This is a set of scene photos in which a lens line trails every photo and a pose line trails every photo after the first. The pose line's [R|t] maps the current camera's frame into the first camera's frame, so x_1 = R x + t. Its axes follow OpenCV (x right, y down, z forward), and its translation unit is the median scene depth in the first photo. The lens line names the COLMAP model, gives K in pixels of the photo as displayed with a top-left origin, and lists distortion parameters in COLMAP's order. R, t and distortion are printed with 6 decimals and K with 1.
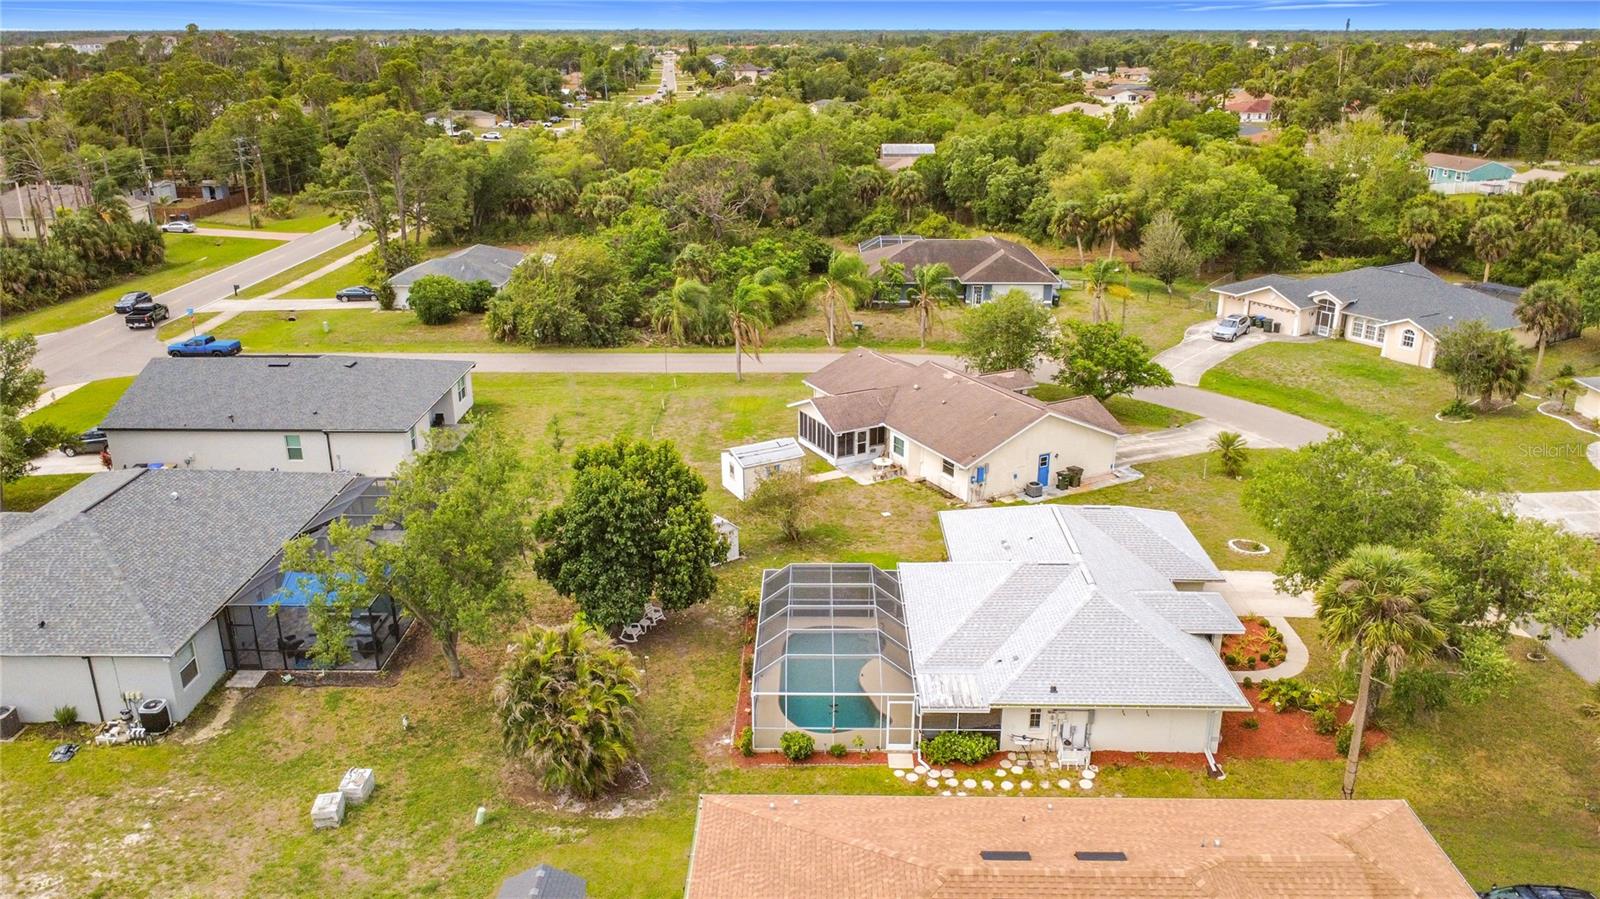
lens RADIAL K [[1187.0, 0, 812.7], [0, 1187.0, 425.7], [0, 0, 1]] dist [-0.003040, -0.001016]
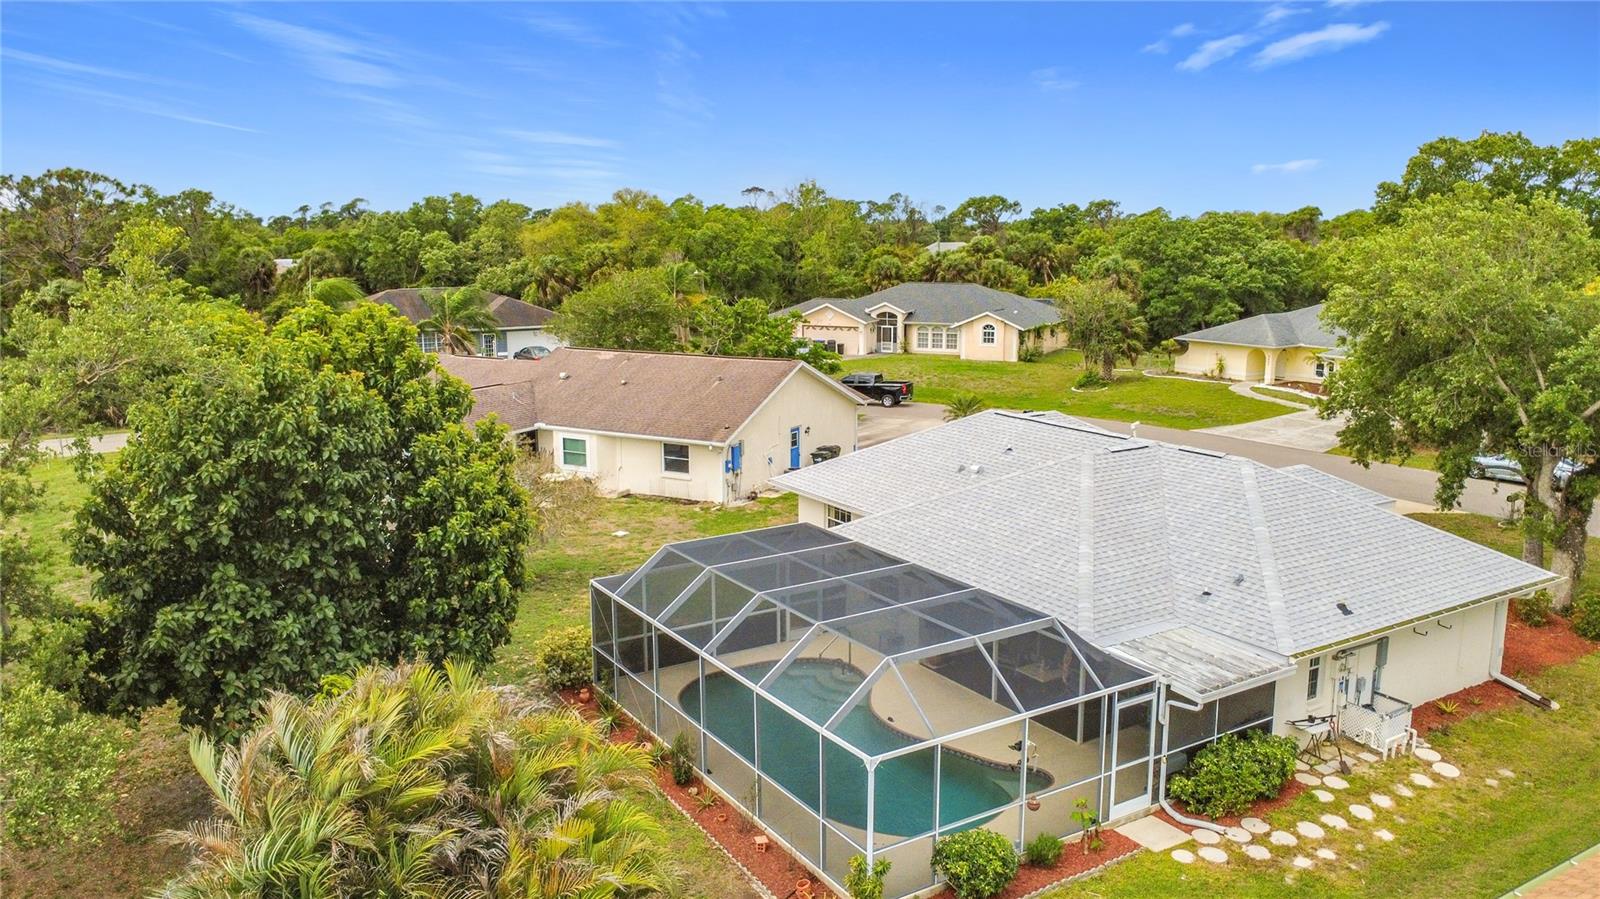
lens RADIAL K [[1187.0, 0, 802.2], [0, 1187.0, 423.7], [0, 0, 1]] dist [-0.003040, -0.001016]
pose [[0.843235, -0.094417, 0.529188, -0.157022], [0.178043, 0.977943, -0.109219, 0.092028], [-0.507203, 0.186315, 0.841446, 0.390442]]
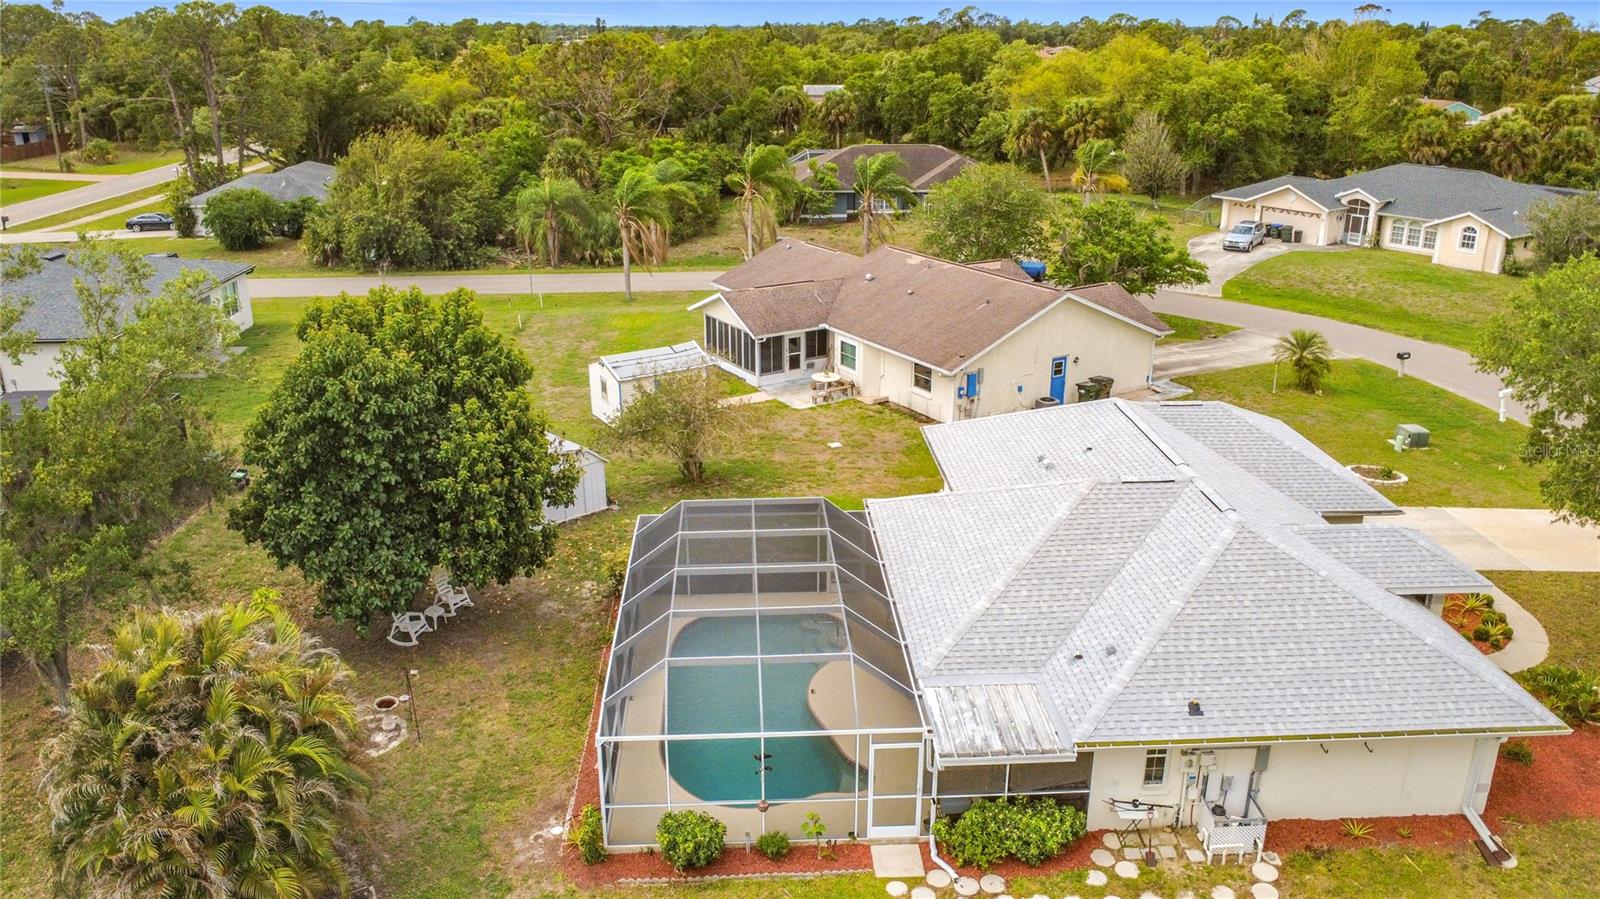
lens RADIAL K [[1187.0, 0, 815.6], [0, 1187.0, 439.1], [0, 0, 1]] dist [-0.003040, -0.001016]
pose [[0.997534, -0.021855, 0.066689, 0.005611], [0.021118, 0.999708, 0.011731, 0.056880], [-0.066926, -0.010294, 0.997705, 0.295779]]
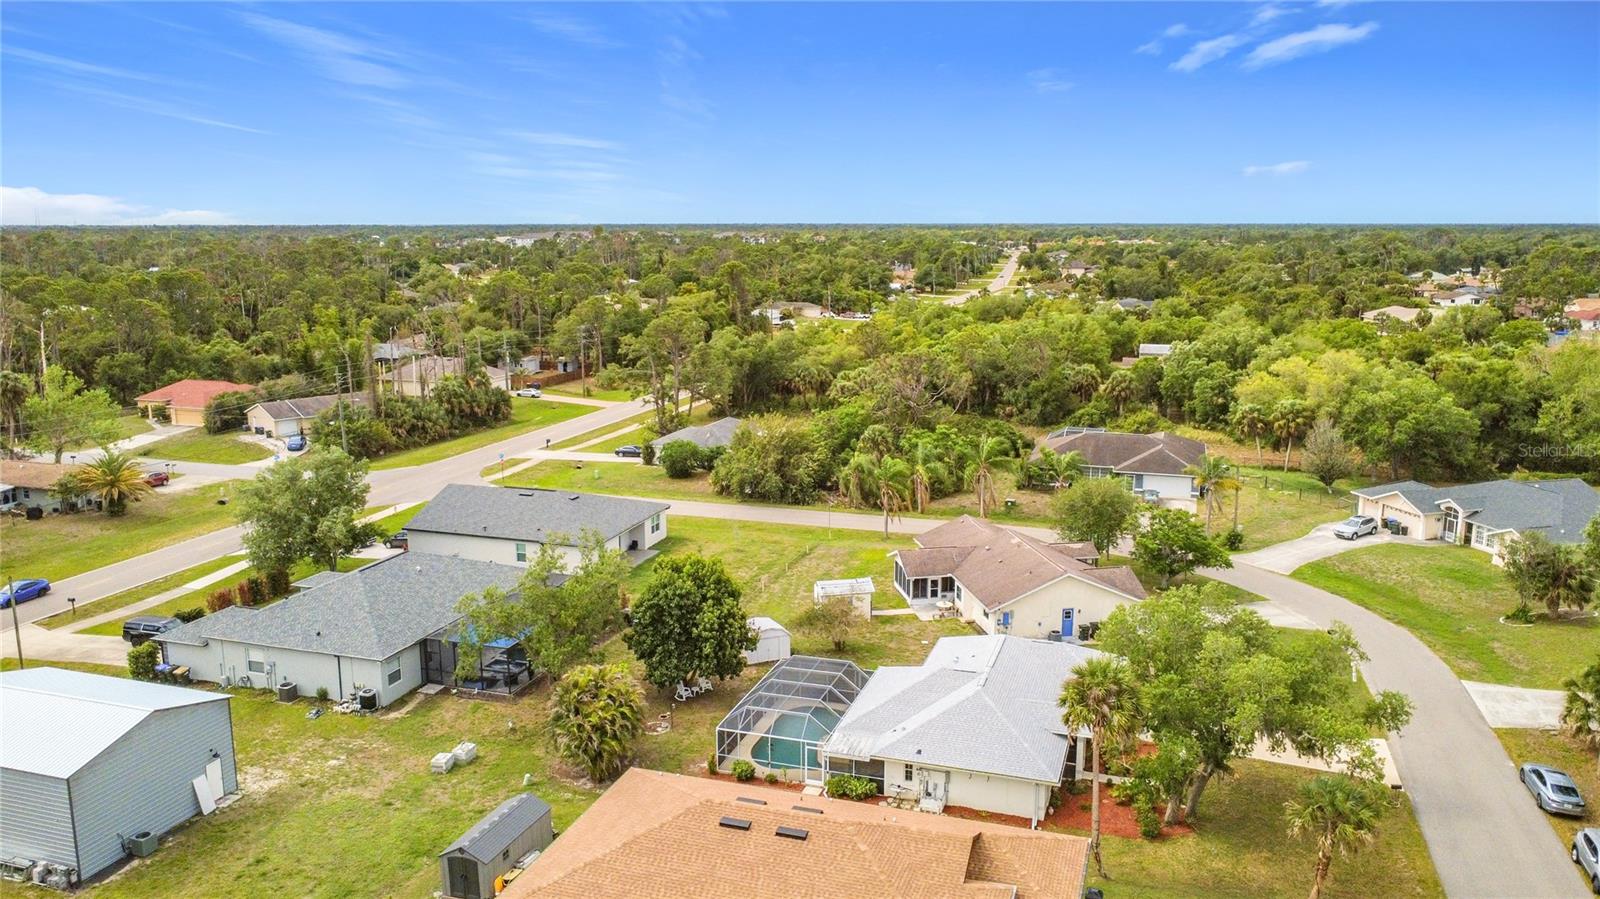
lens RADIAL K [[1187.0, 0, 813.6], [0, 1187.0, 433.8], [0, 0, 1]] dist [-0.003040, -0.001016]
pose [[0.954634, 0.052036, -0.293201, 0.275869], [-0.094361, 0.986734, -0.132109, 0.030478], [0.282437, 0.153782, 0.946879, -0.229981]]
